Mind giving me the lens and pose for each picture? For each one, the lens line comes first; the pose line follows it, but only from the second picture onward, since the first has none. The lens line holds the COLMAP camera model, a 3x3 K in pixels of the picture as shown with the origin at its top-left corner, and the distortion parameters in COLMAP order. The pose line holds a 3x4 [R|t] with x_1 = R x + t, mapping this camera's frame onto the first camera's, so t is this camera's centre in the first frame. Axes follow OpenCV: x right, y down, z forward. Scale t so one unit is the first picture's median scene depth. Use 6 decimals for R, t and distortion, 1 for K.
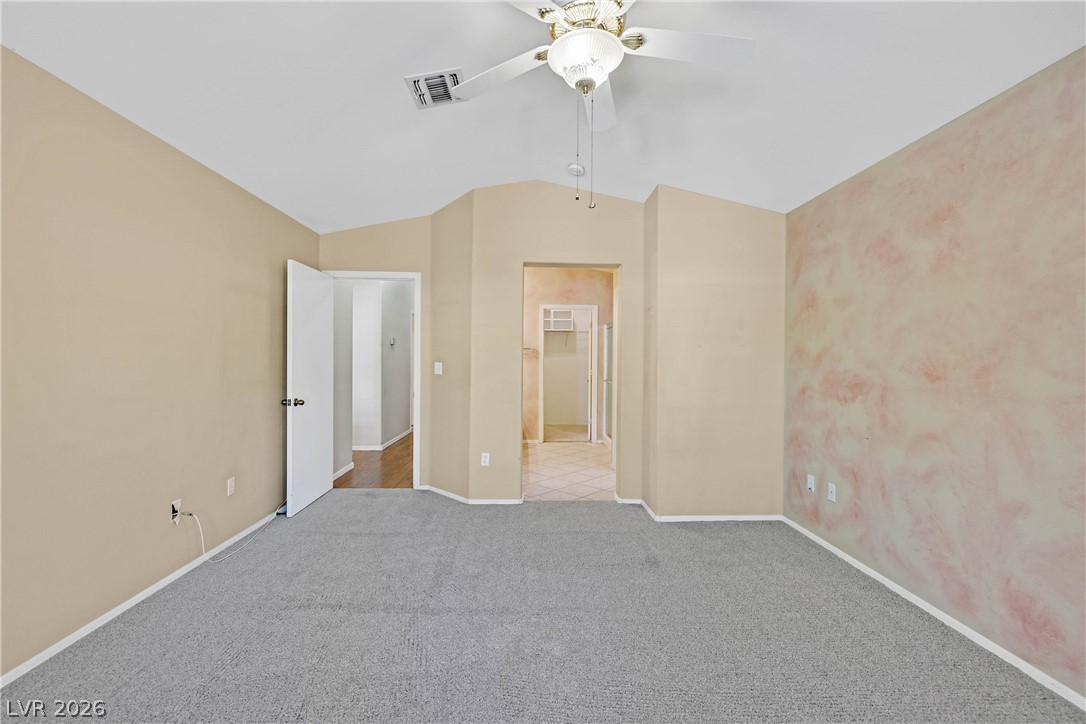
lens RADIAL K [[458.5, 0, 543.0], [0, 458.5, 352.8], [0, 0, 1]] dist [0.003717, 0.000161]
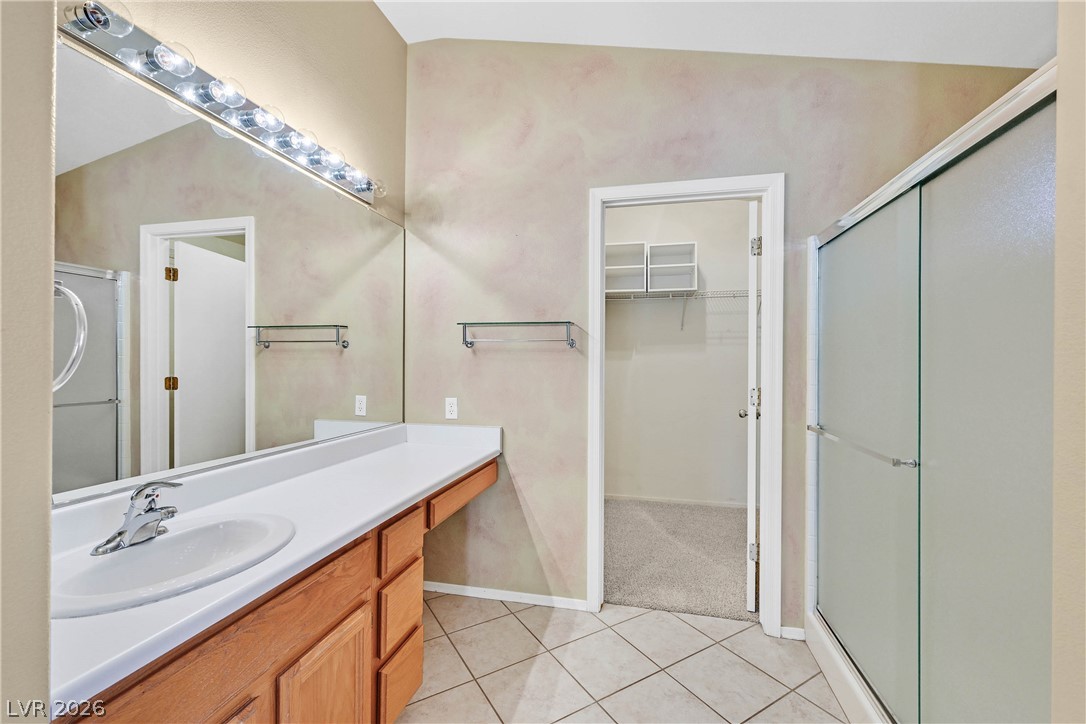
lens RADIAL K [[458.5, 0, 547.0], [0, 458.5, 358.1], [0, 0, 1]] dist [0.003717, 0.000161]
pose [[0.967070, -0.001039, -0.254509, 0.013881], [0.002285, 0.999987, 0.004600, 0.004206], [0.254501, -0.005030, 0.967059, 0.199525]]
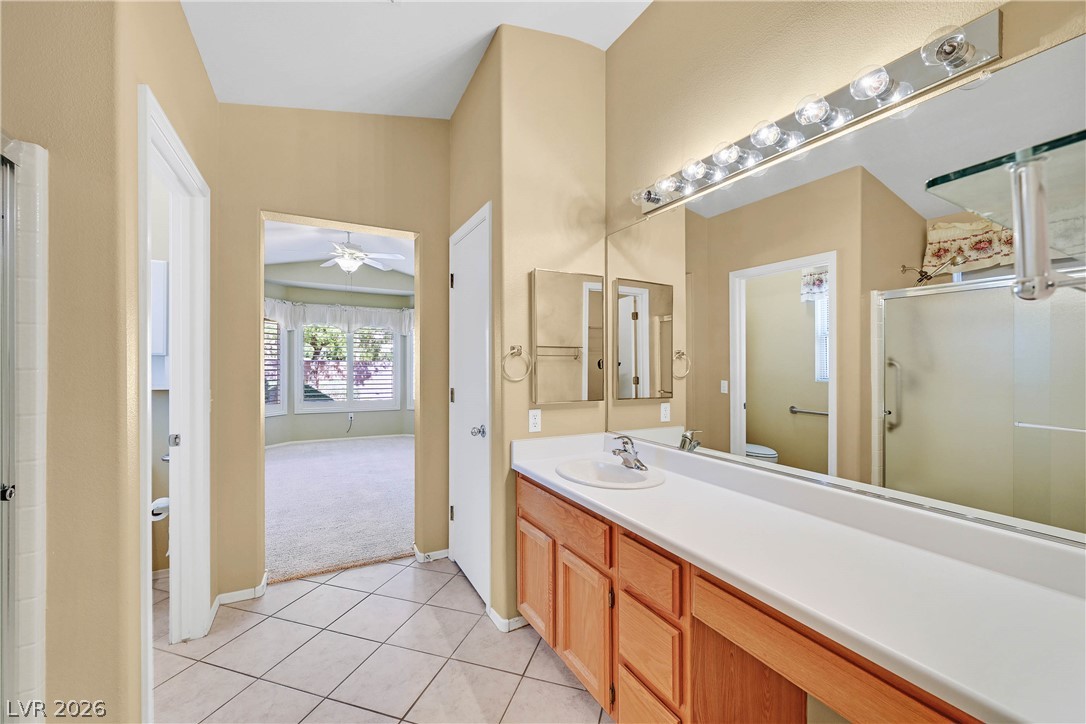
lens RADIAL K [[431.1, 0, 546.2], [0, 431.1, 360.1], [0, 0, 1]] dist [0.000692, 0.000379]
pose [[-0.877581, 0.001472, -0.479426, 0.044733], [-0.002229, 0.999972, 0.007150, -0.029113], [0.479423, 0.007344, -0.877553, 2.667295]]
